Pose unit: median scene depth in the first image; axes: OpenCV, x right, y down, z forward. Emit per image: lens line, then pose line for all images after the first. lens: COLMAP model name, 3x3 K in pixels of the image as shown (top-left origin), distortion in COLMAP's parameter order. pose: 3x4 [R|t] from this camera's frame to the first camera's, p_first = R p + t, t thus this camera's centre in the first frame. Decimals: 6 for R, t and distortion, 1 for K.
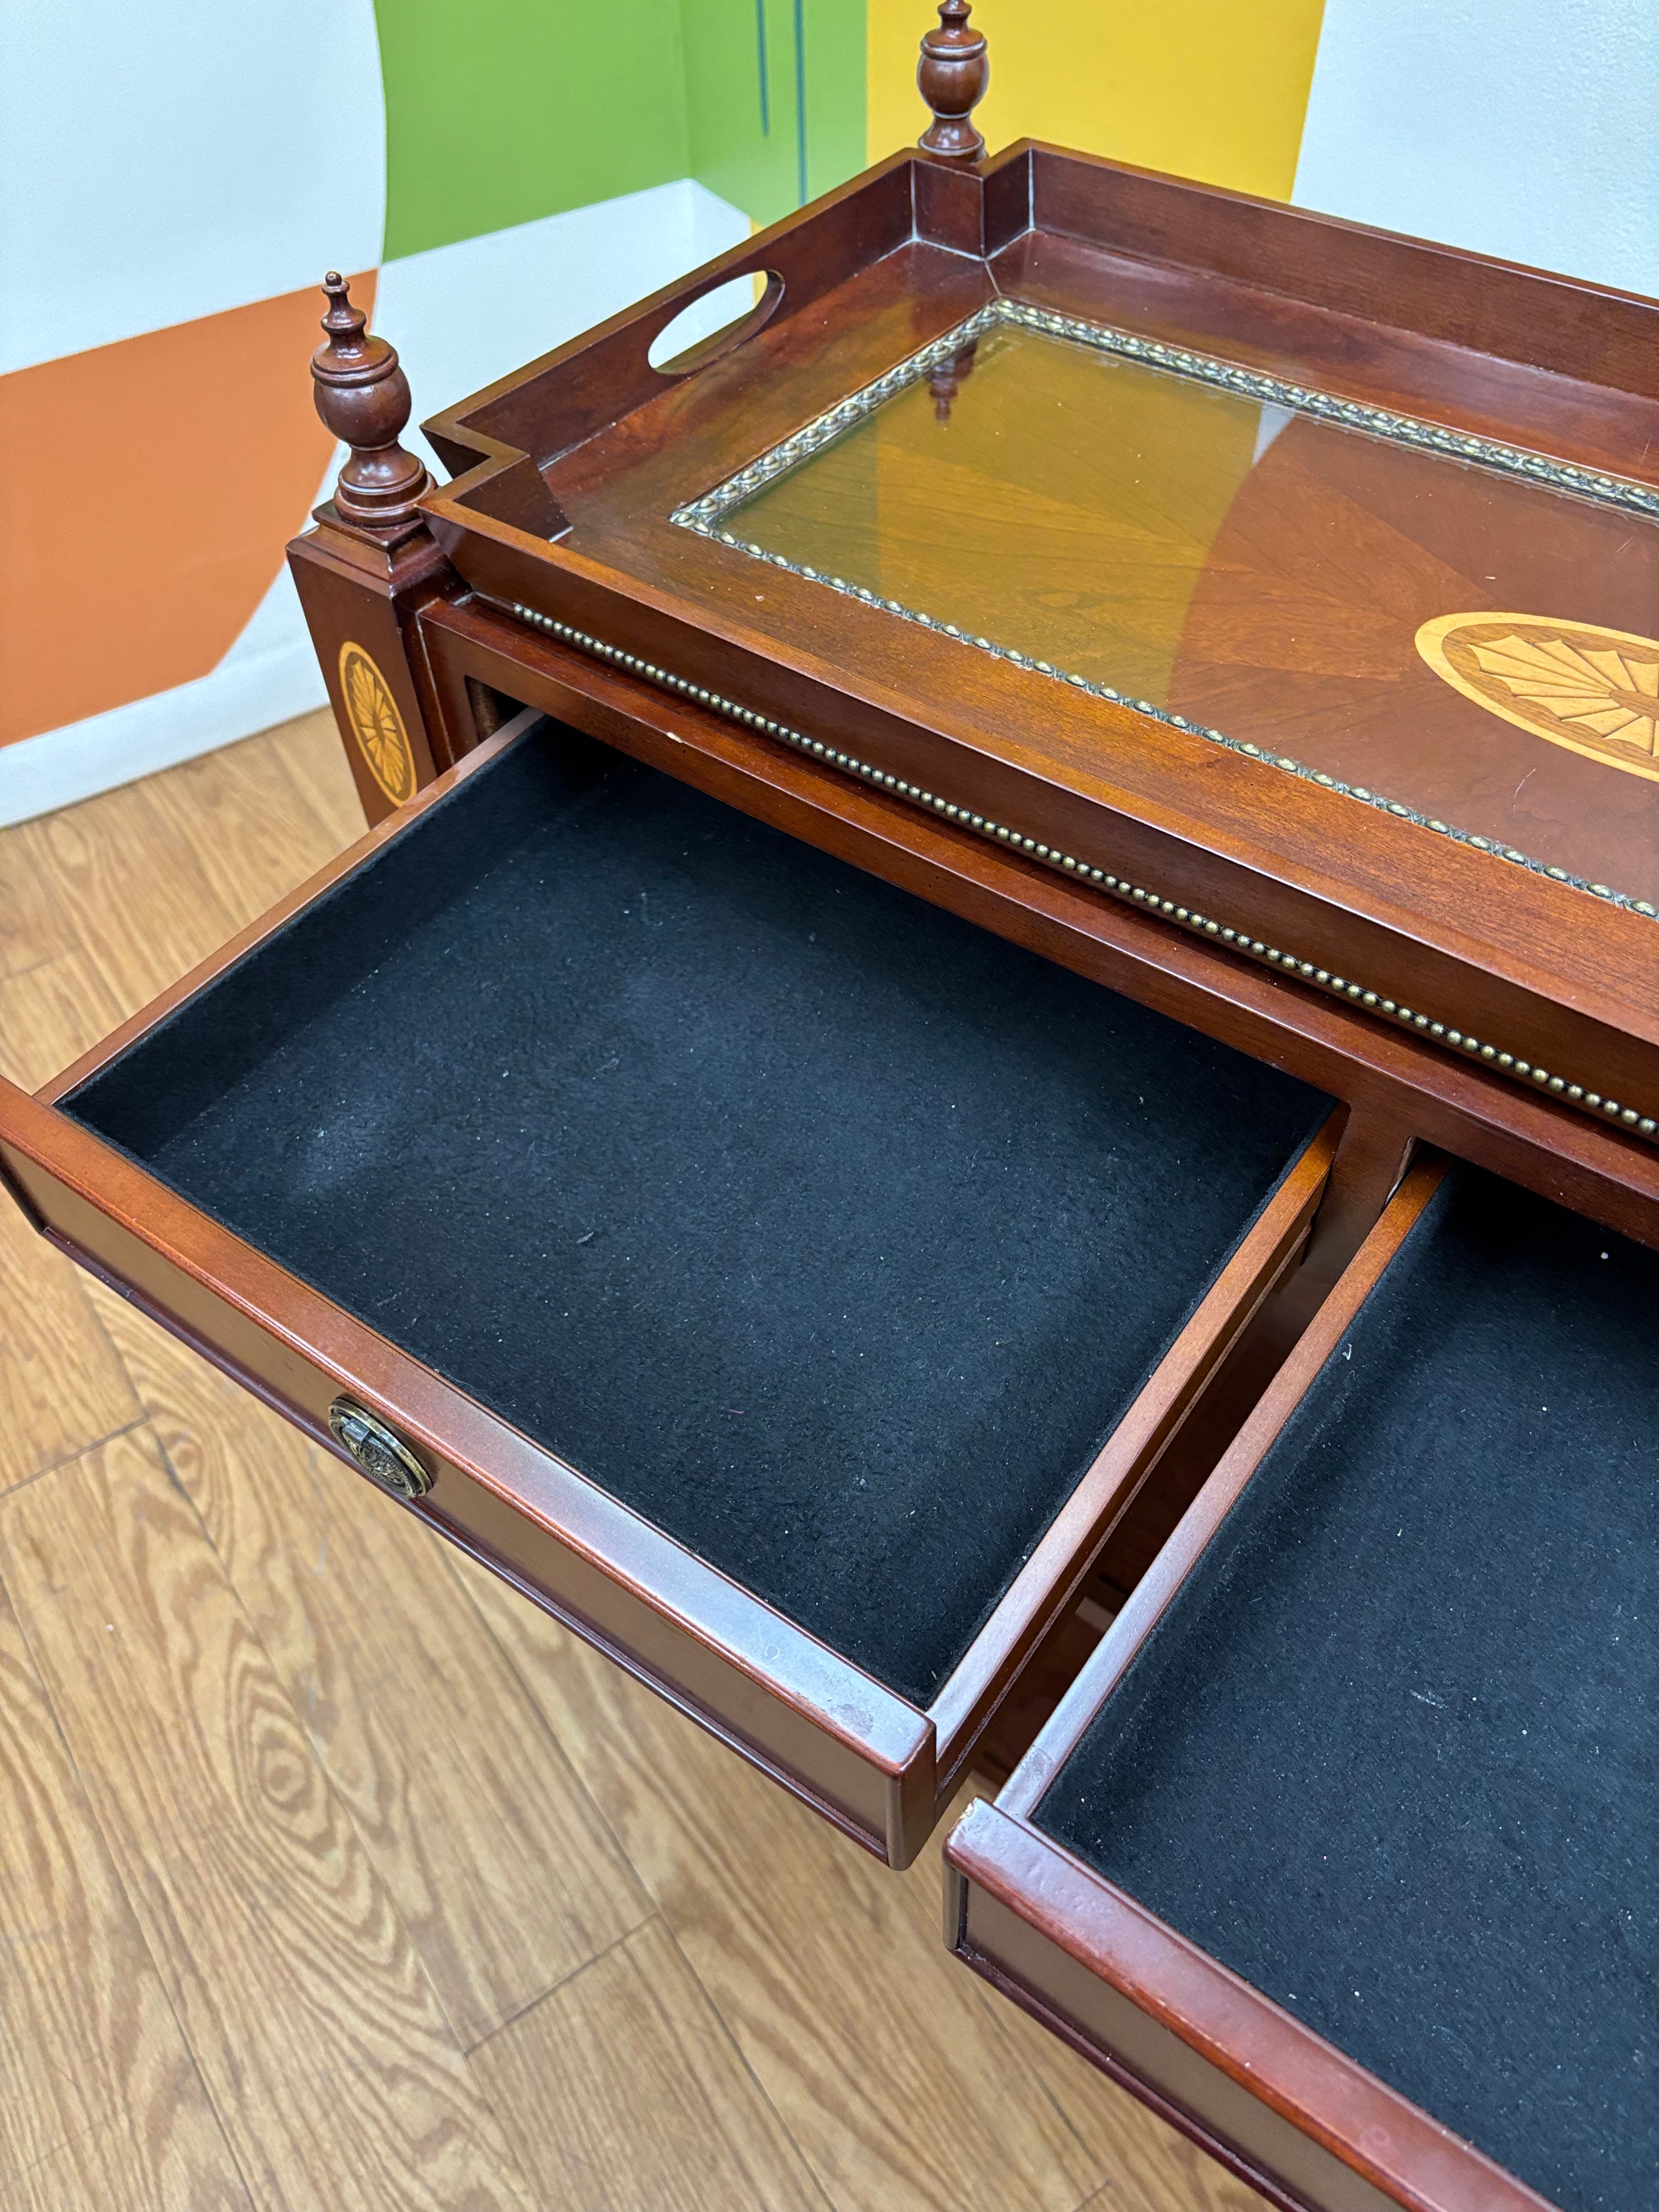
lens RADIAL K [[1688.1, 0, 819.0], [0, 1688.1, 1100.4], [0, 0, 1]] dist [0.043177, -0.065220]
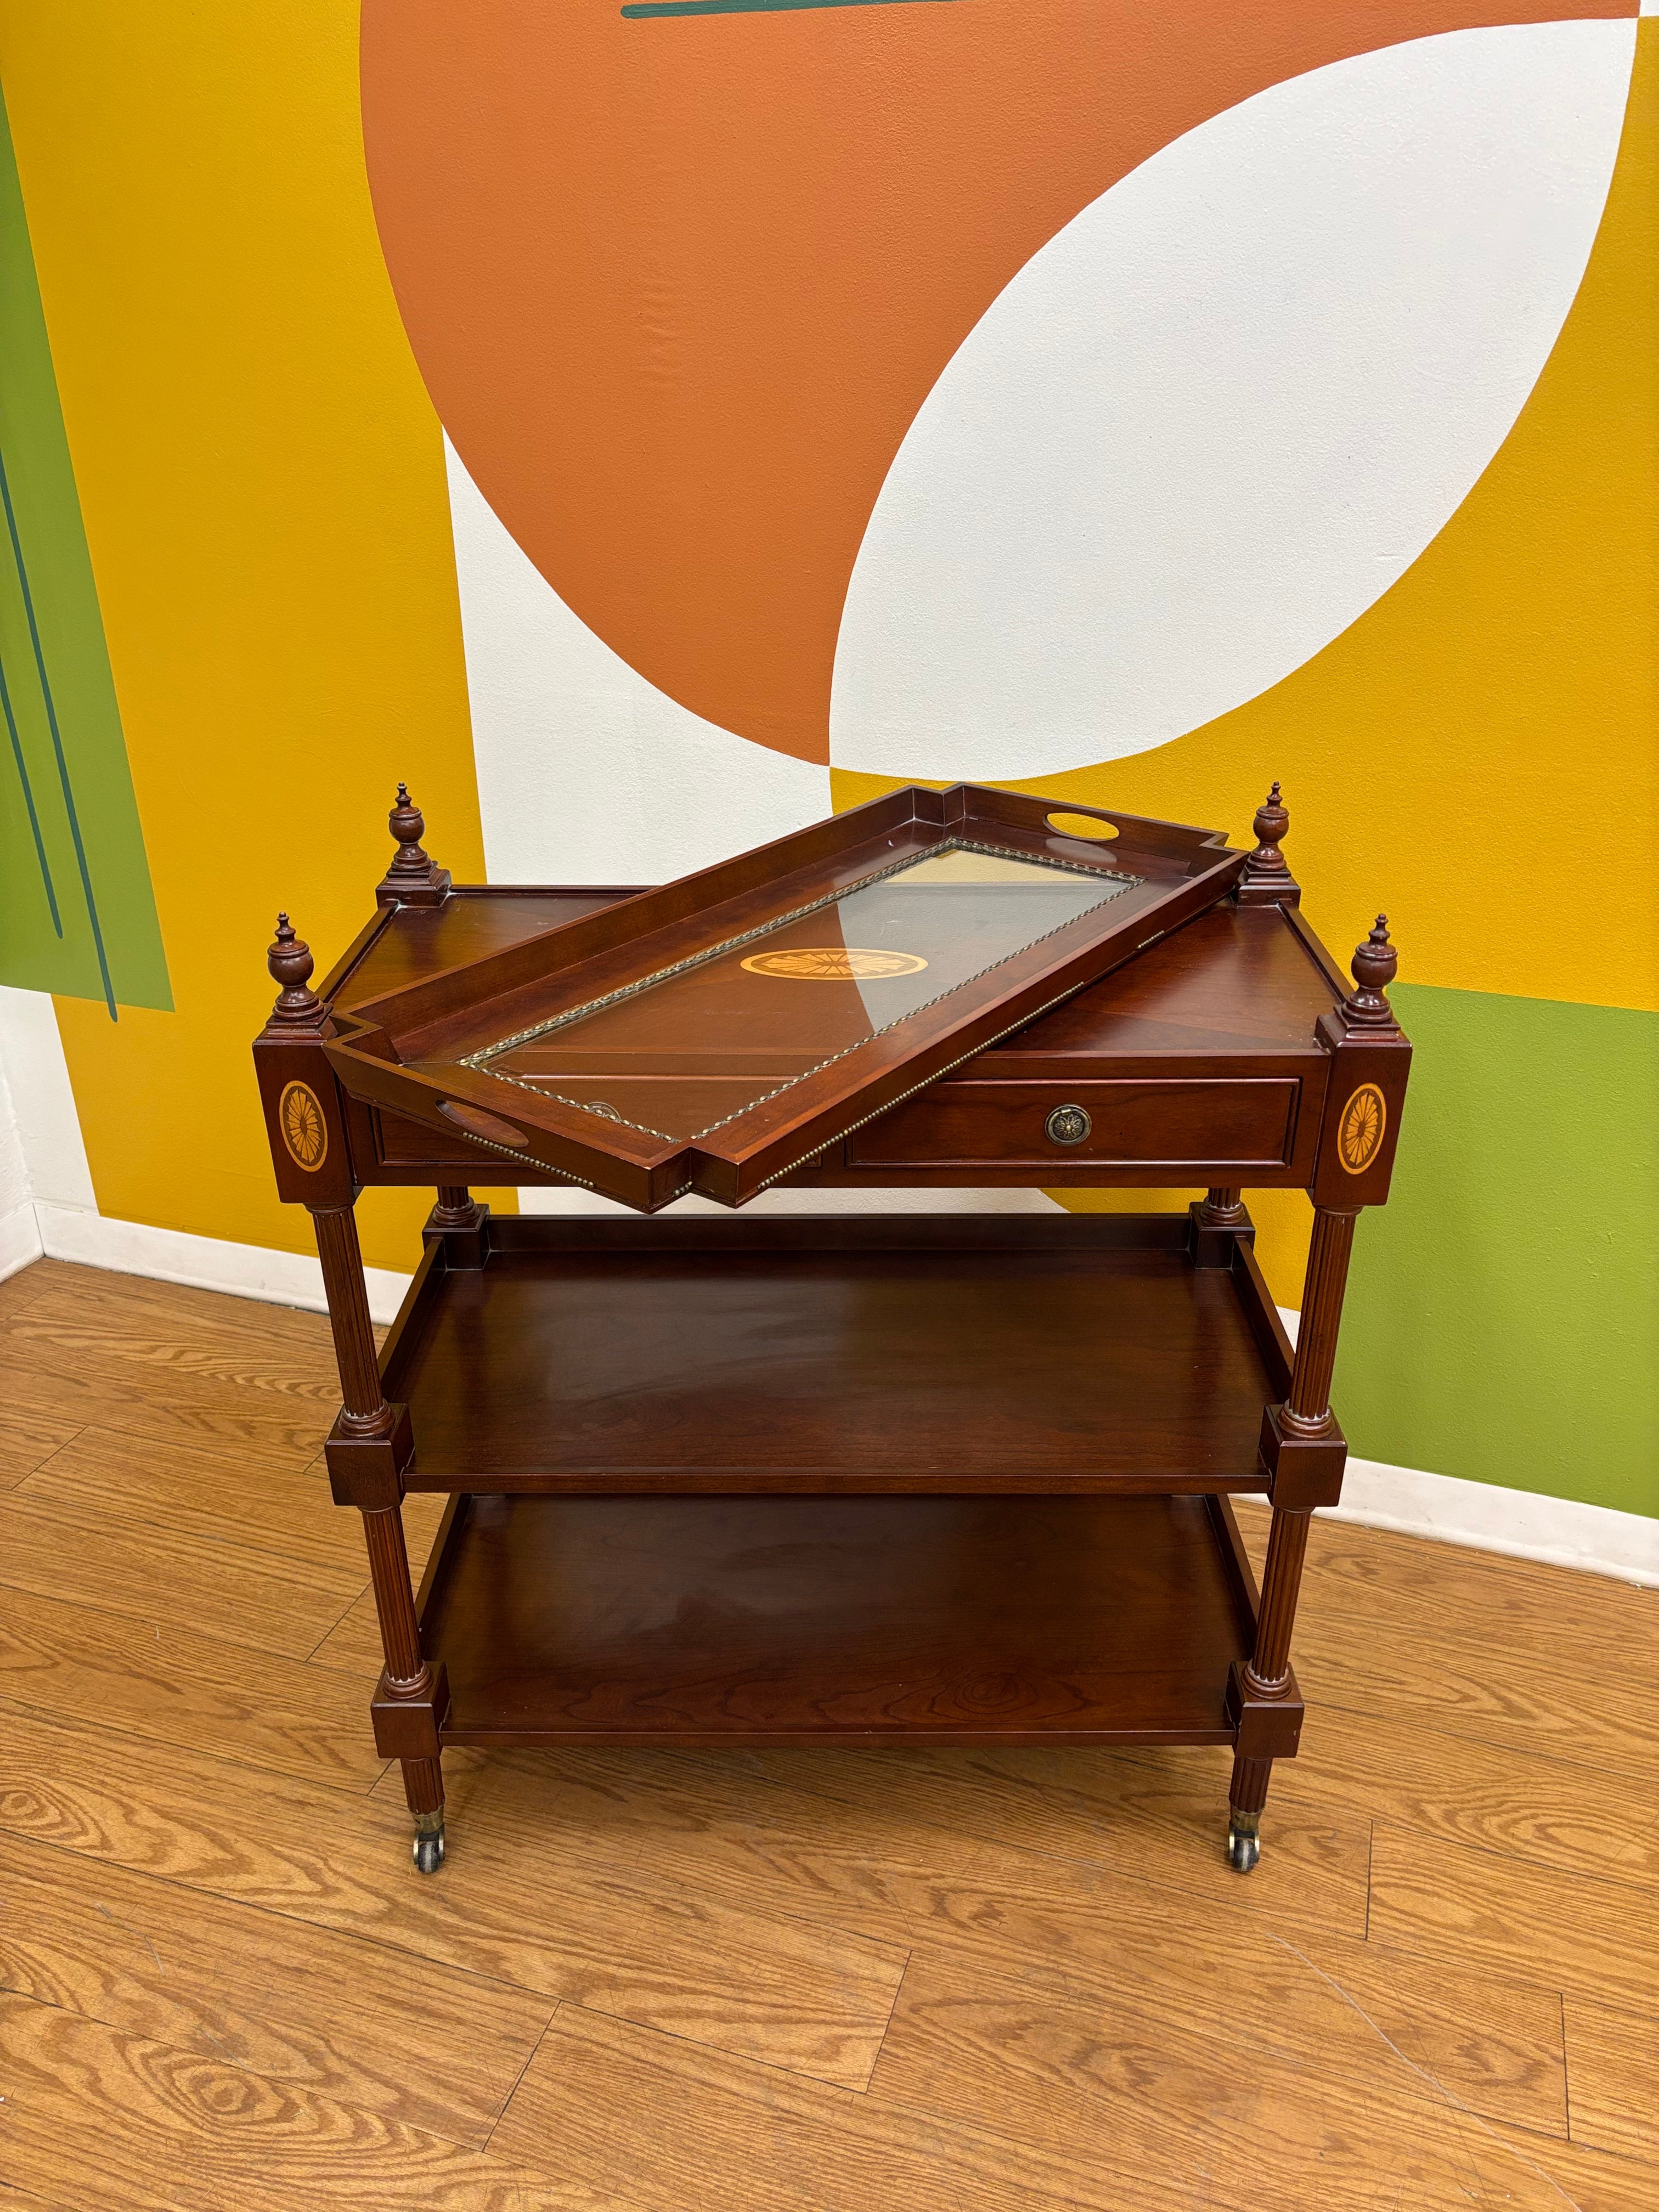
lens RADIAL K [[1661.3, 0, 856.5], [0, 1661.3, 1140.3], [0, 0, 1]] dist [0.087858, -0.111401]
pose [[0.794530, -0.248071, 0.554241, -0.483495], [0.441635, 0.862509, -0.247056, 0.324933], [-0.416751, 0.441065, 0.794846, -0.468989]]
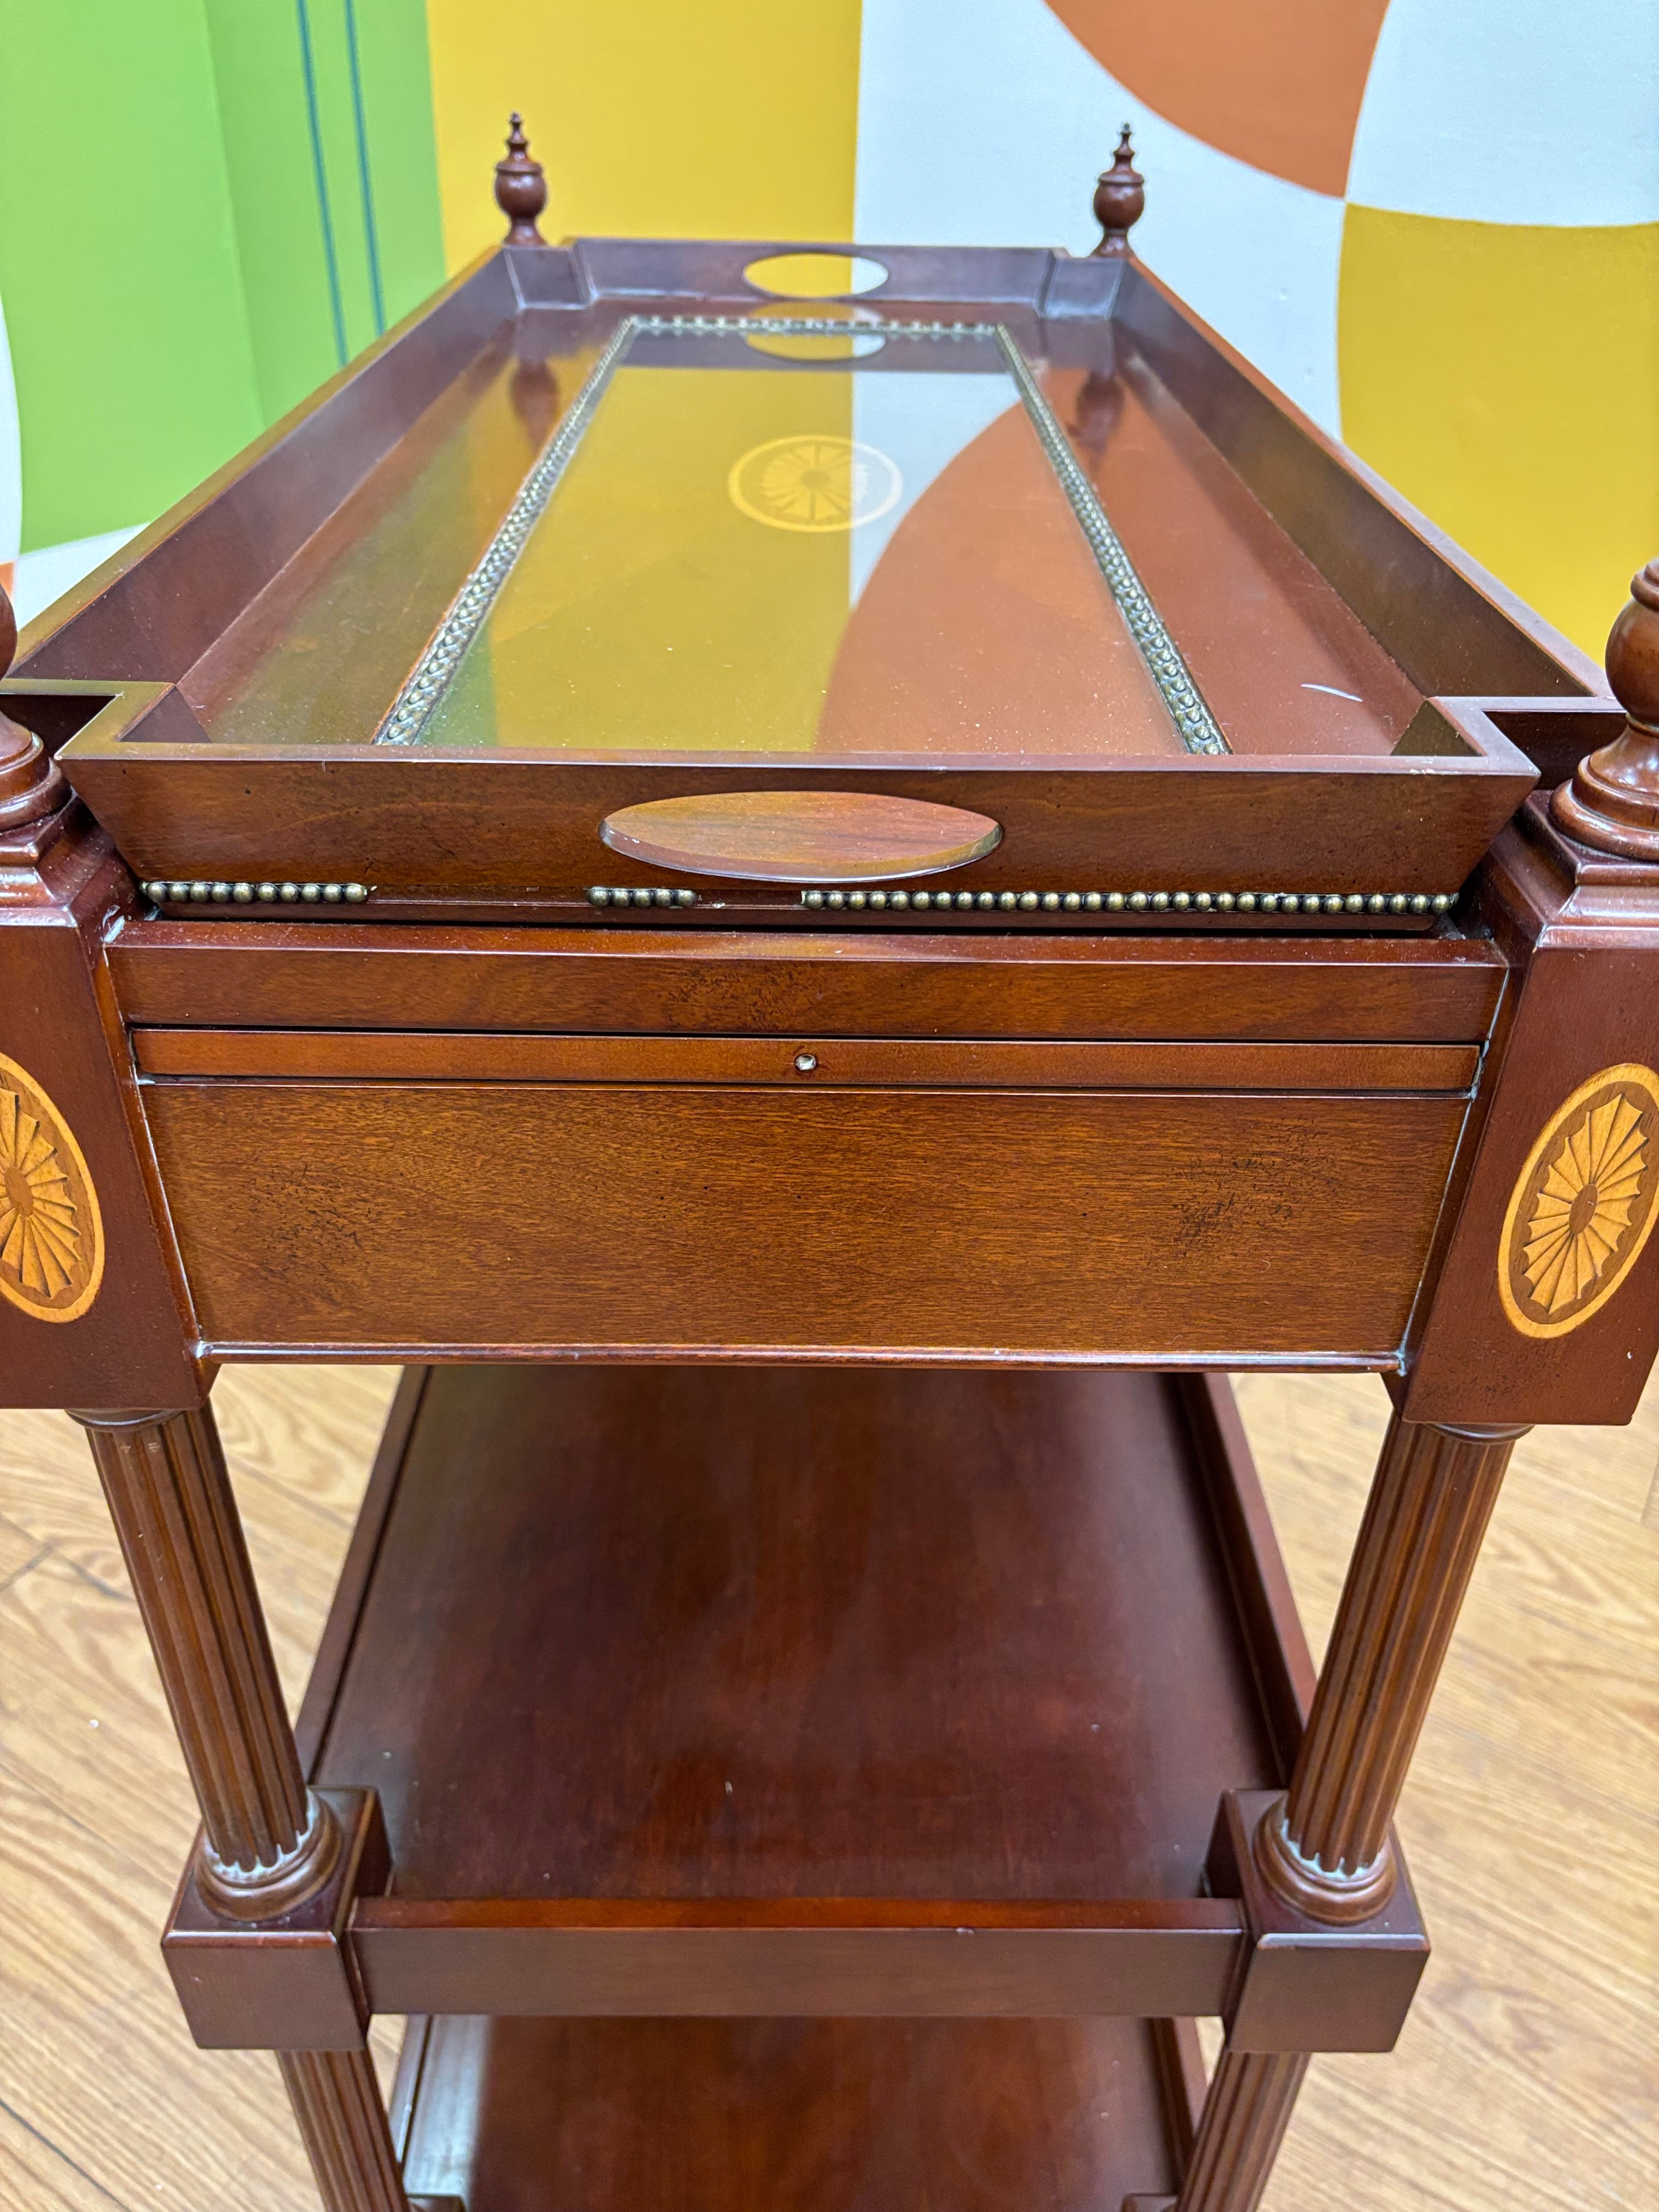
lens RADIAL K [[1699.3, 0, 834.2], [0, 1699.3, 1111.9], [0, 0, 1]] dist [0.026337, -0.053761]
pose [[0.914303, -0.177627, 0.364003, -0.366916], [0.267358, 0.939770, -0.212959, 0.340792], [-0.304252, 0.292028, 0.906725, -0.088643]]
